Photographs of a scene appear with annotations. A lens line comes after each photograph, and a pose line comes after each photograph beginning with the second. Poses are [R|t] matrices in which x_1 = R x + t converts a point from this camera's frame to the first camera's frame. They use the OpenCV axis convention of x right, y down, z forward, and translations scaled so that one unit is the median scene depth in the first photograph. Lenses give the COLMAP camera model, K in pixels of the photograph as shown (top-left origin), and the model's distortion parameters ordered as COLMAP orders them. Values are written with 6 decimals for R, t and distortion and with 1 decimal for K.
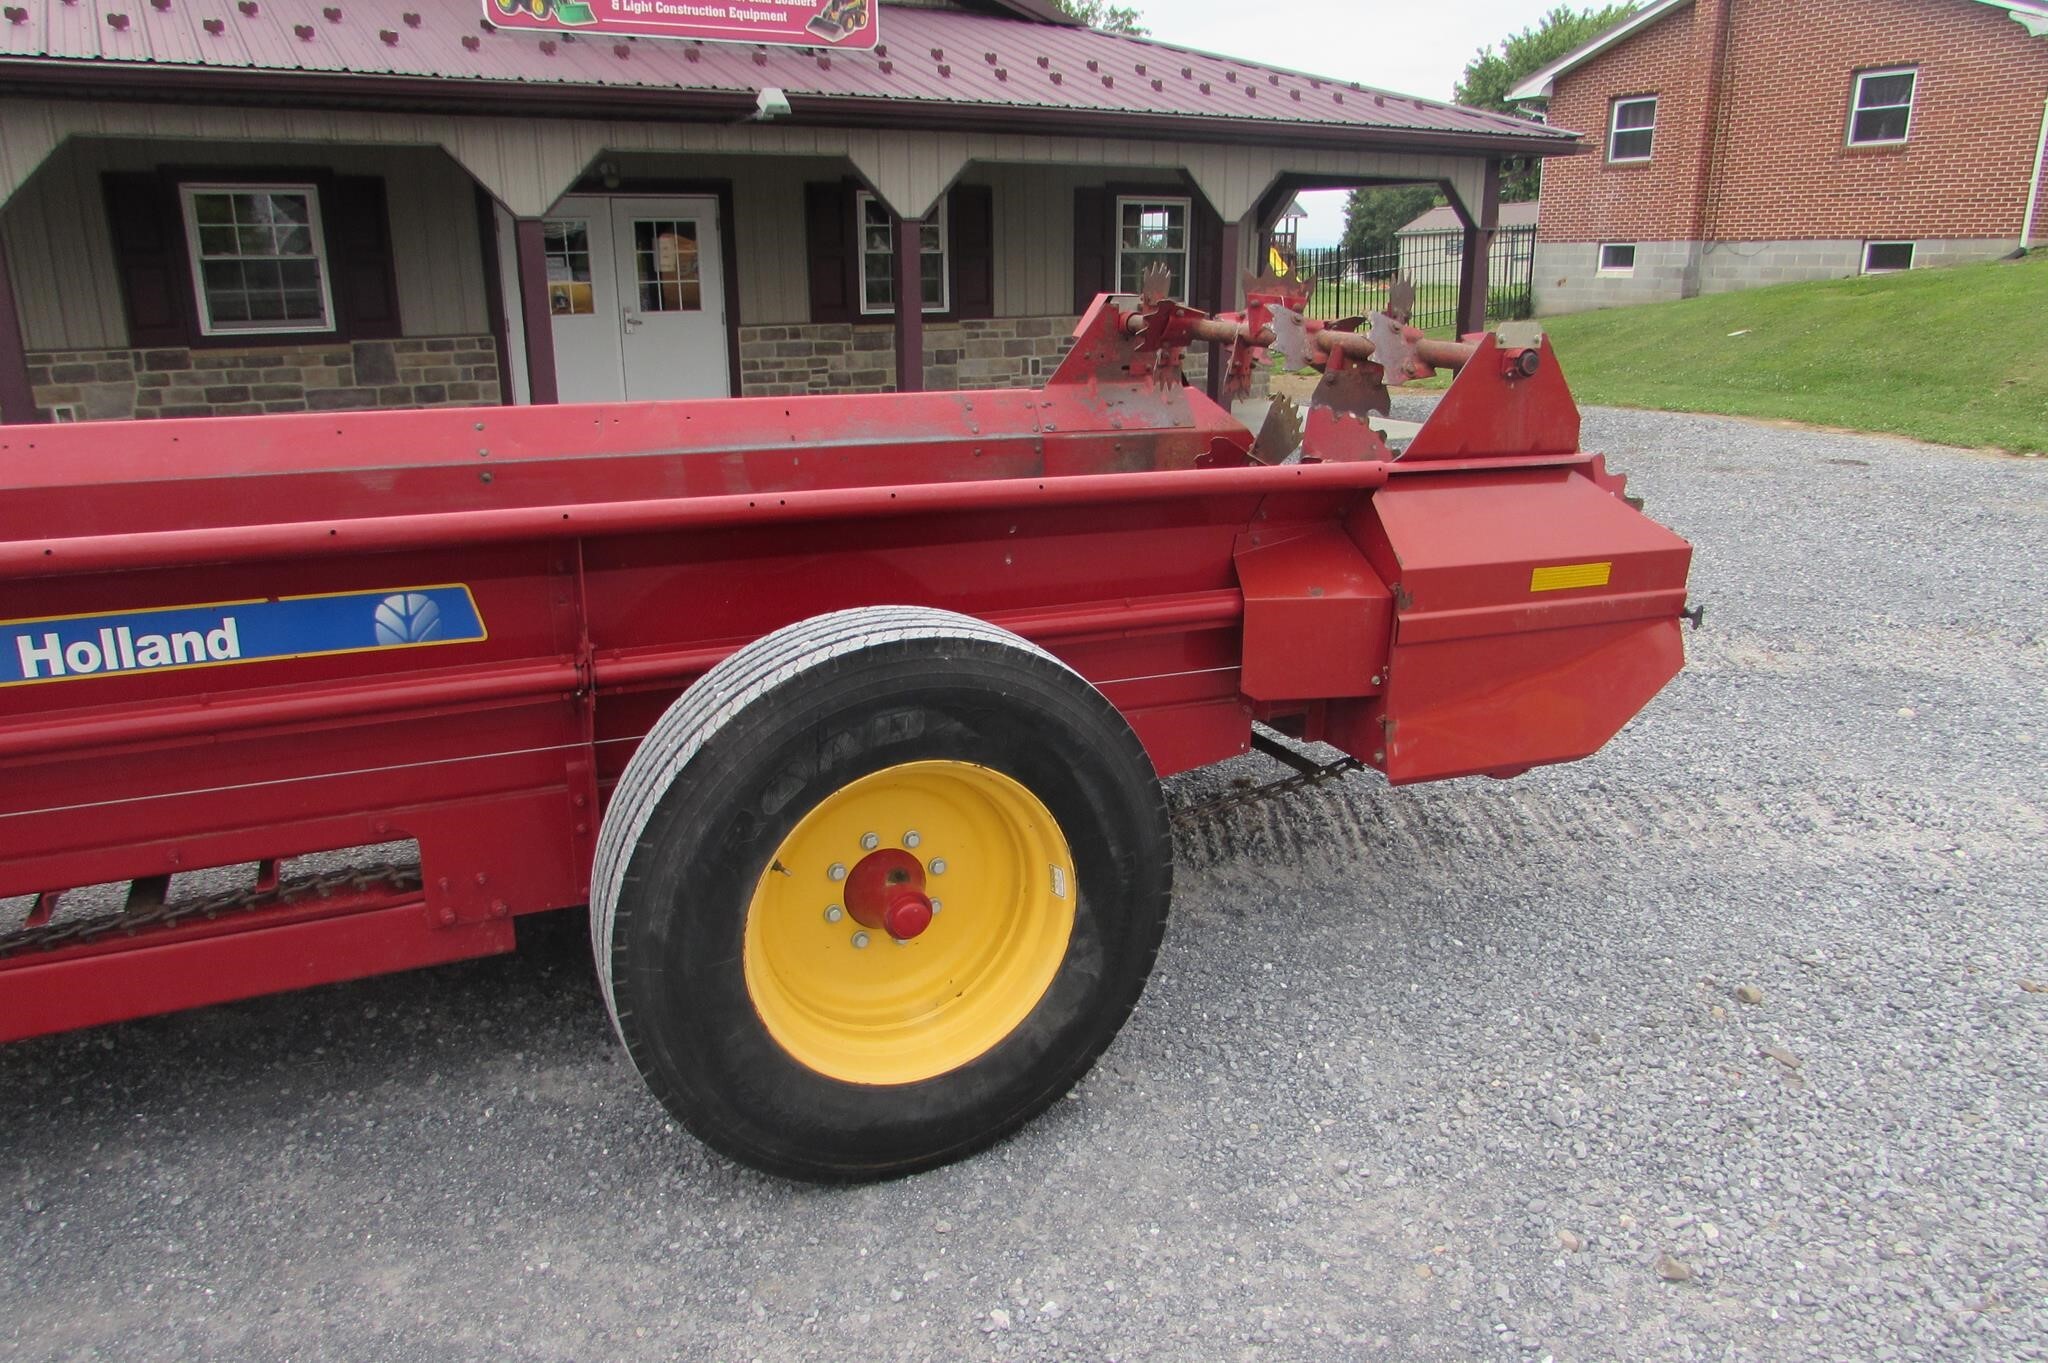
lens RADIAL K [[1446.1, 0, 1045.6], [0, 1446.1, 726.2], [0, 0, 1]] dist [-0.057831, 0.034250]
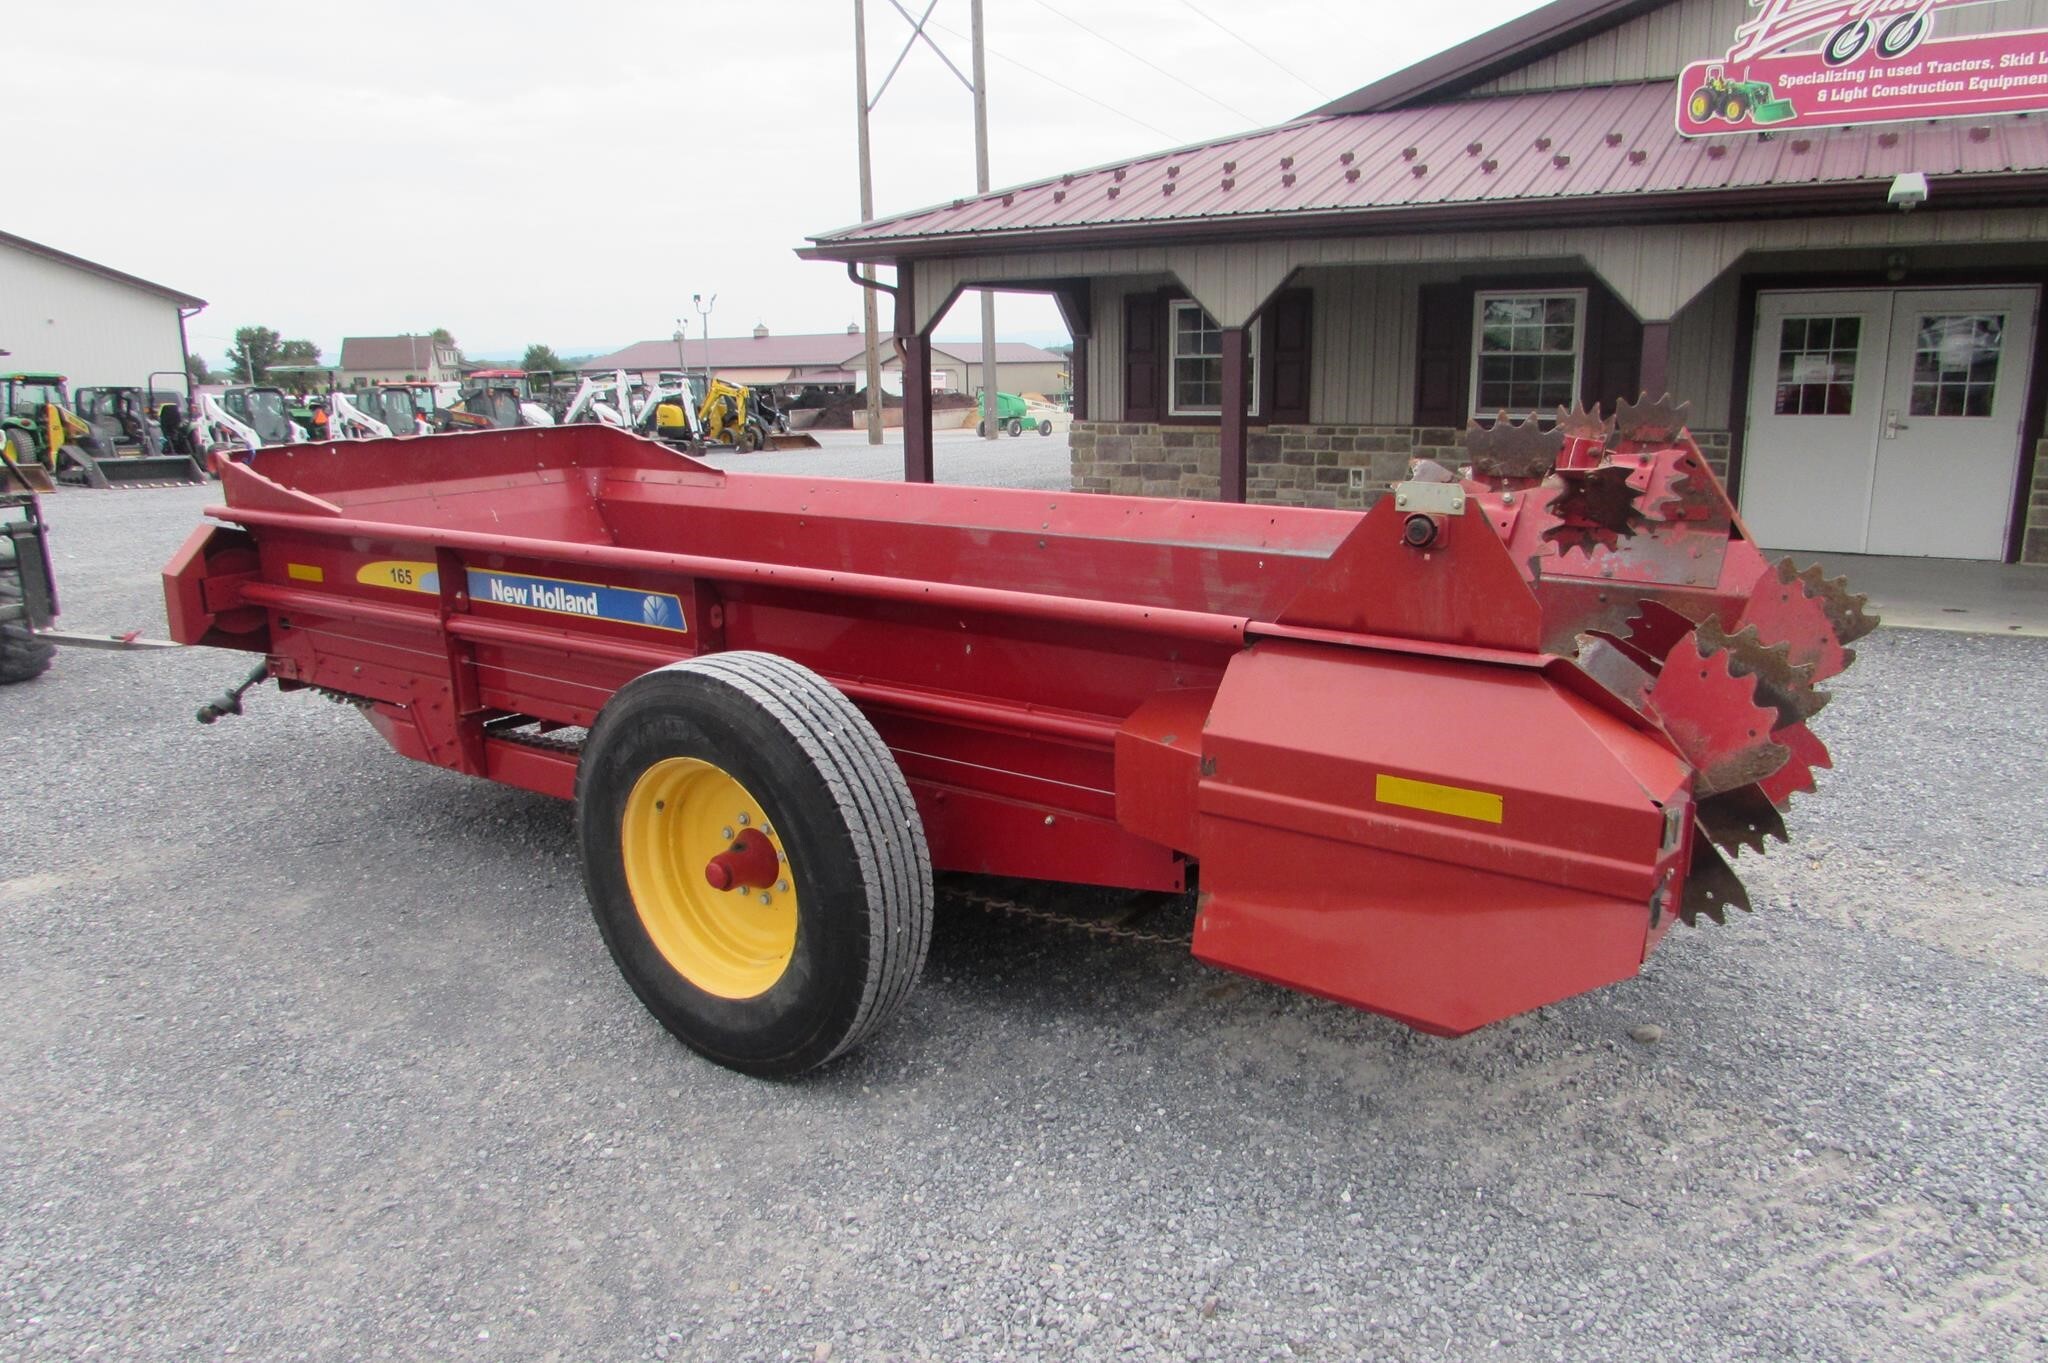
lens RADIAL K [[1428.8, 0, 1037.2], [0, 1428.8, 720.9], [0, 0, 1]] dist [-0.038821, 0.023238]
pose [[0.504533, 0.212439, -0.836849, 0.248910], [-0.257439, 0.962183, 0.089047, -0.045846], [0.824119, 0.170511, 0.540143, 0.109980]]
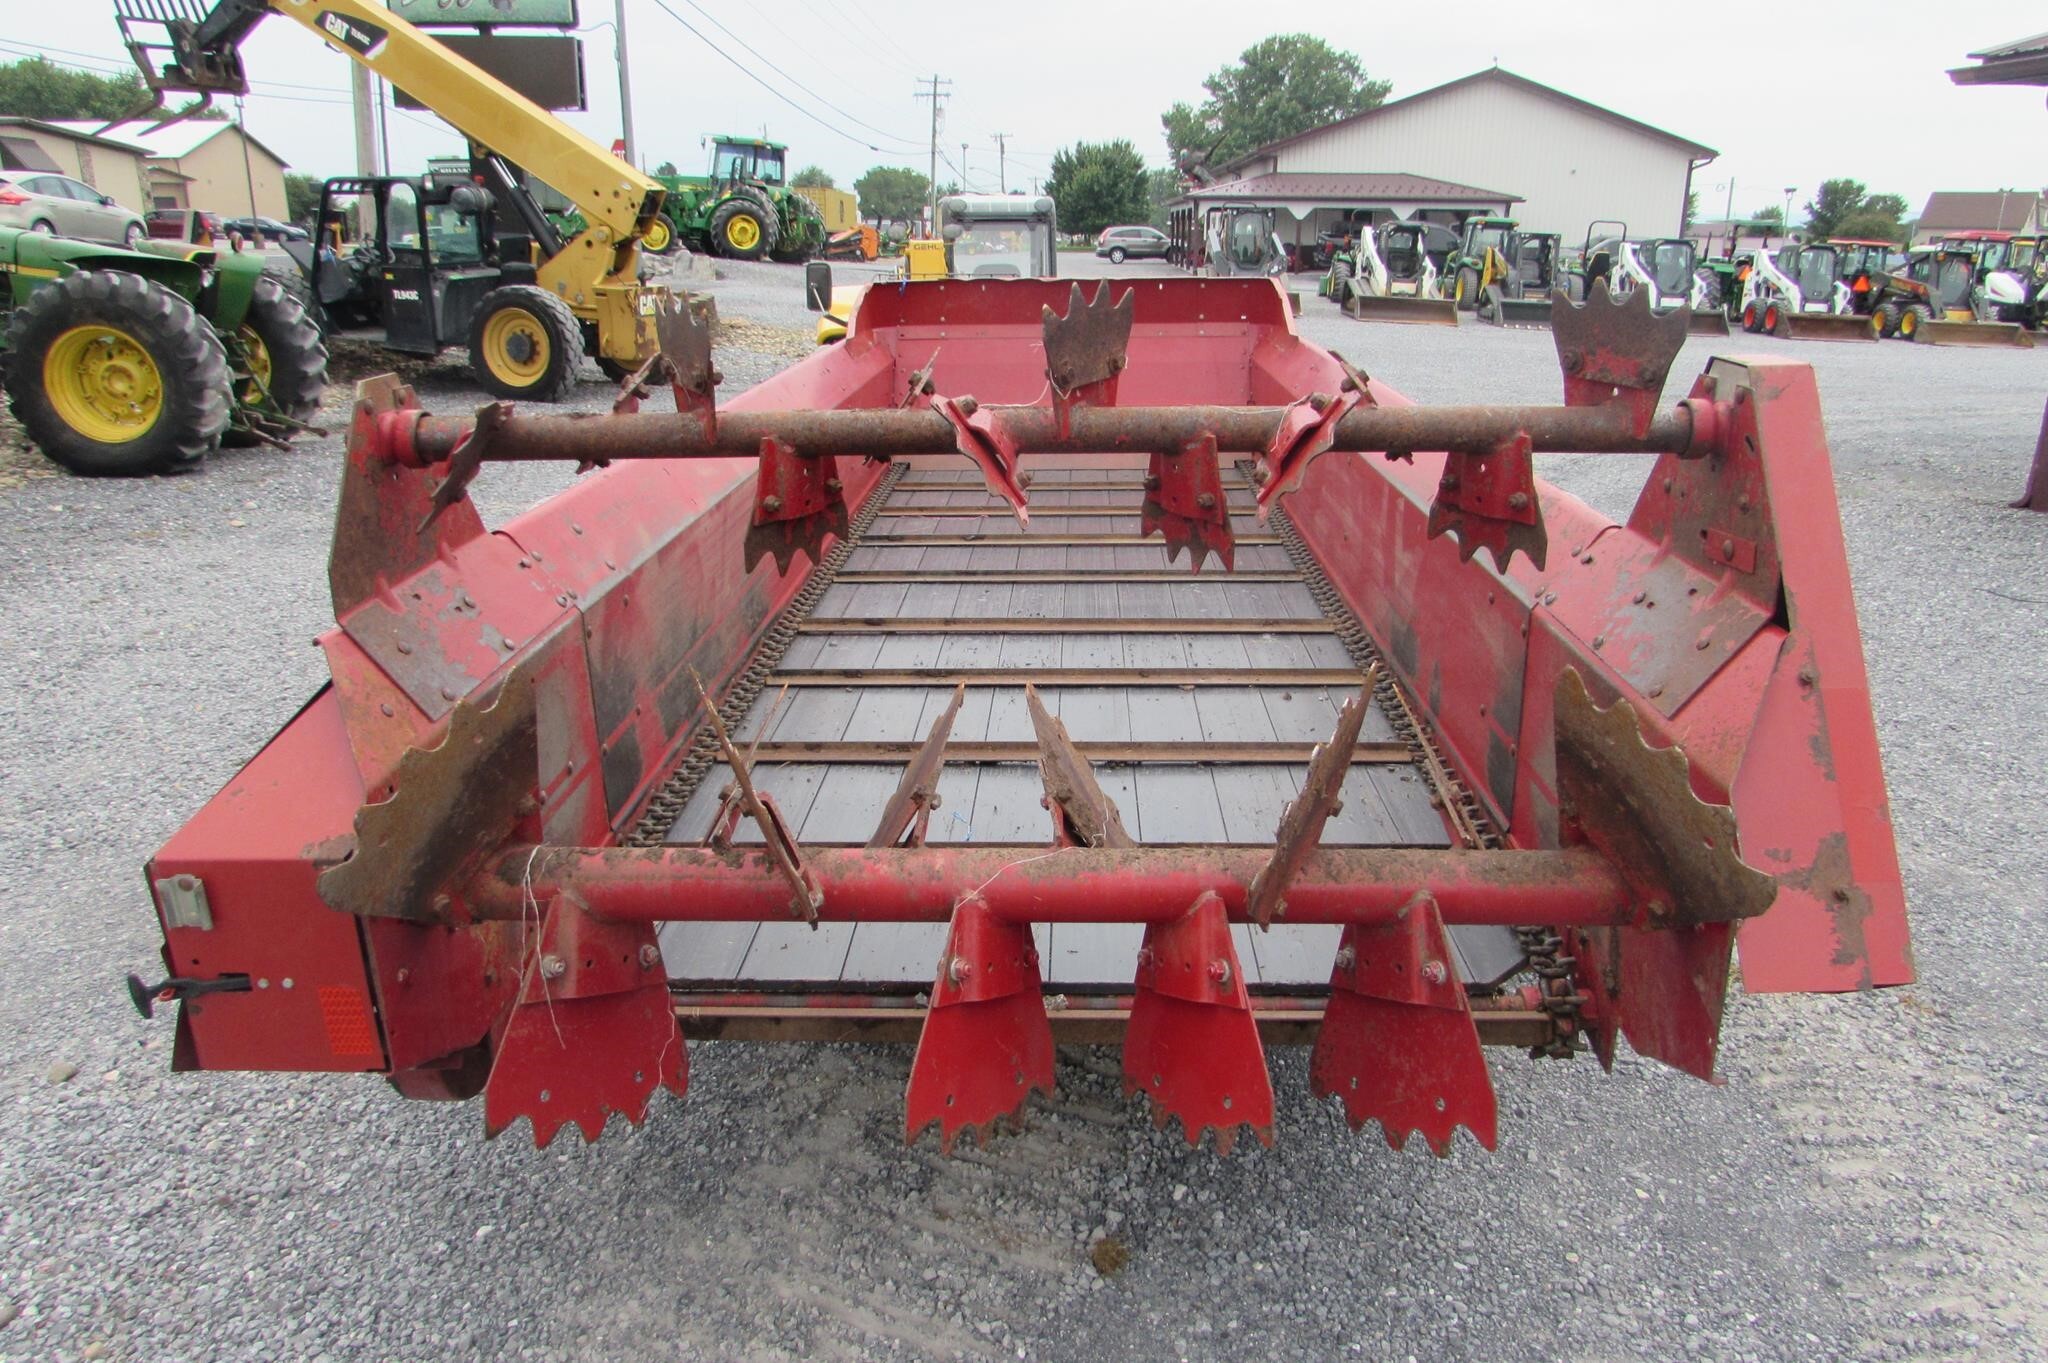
lens RADIAL K [[1446.1, 0, 1045.6], [0, 1446.1, 726.2], [0, 0, 1]] dist [-0.057831, 0.034250]
pose [[-0.430530, 0.305306, -0.849372, 0.206360], [-0.280344, 0.849274, 0.447371, -0.135620], [0.857934, 0.430723, -0.280047, 0.394778]]
